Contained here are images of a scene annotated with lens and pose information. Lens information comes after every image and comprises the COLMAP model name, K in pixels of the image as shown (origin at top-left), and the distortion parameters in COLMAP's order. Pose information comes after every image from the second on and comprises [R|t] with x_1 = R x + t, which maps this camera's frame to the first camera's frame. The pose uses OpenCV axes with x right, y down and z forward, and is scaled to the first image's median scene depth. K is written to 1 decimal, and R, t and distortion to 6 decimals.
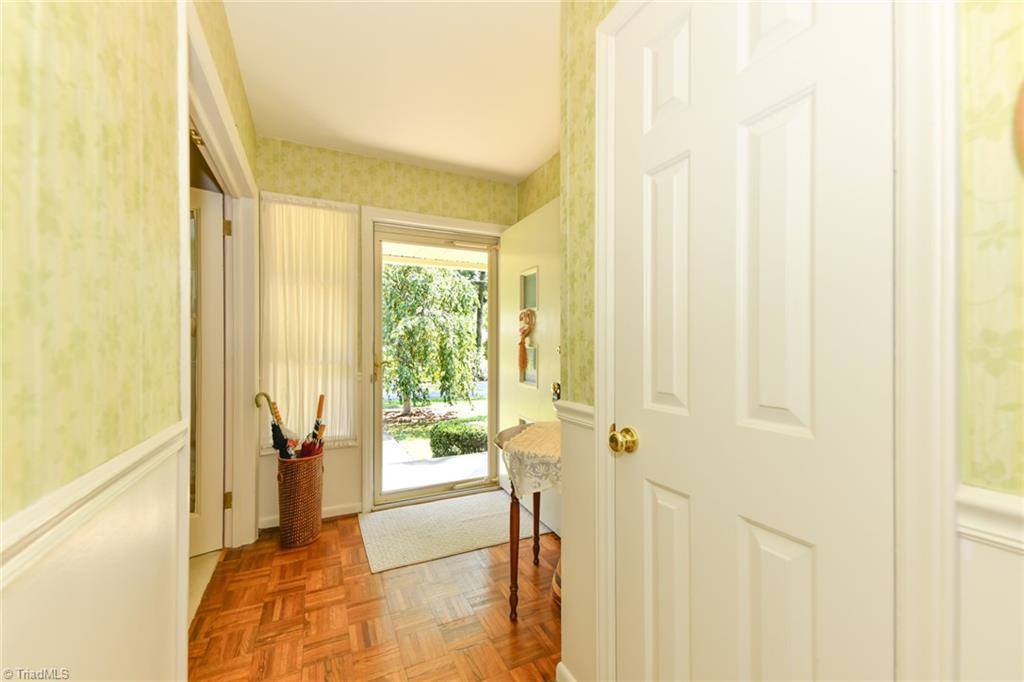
lens RADIAL K [[415.0, 0, 509.6], [0, 415.0, 344.7], [0, 0, 1]] dist [0.009241, -0.003539]
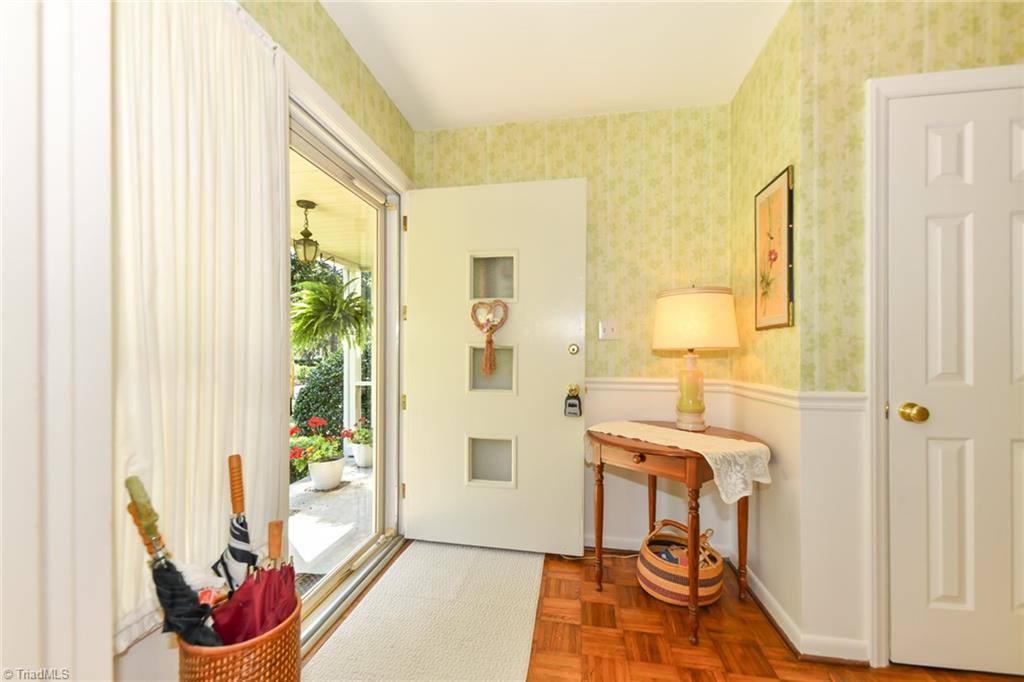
lens RADIAL K [[415.0, 0, 505.3], [0, 415.0, 359.0], [0, 0, 1]] dist [0.009241, -0.003539]
pose [[0.555139, -0.000980, 0.831757, -1.278758], [-0.006620, 0.999962, 0.005597, 0.051446], [-0.831731, -0.008614, 0.555112, 1.109032]]
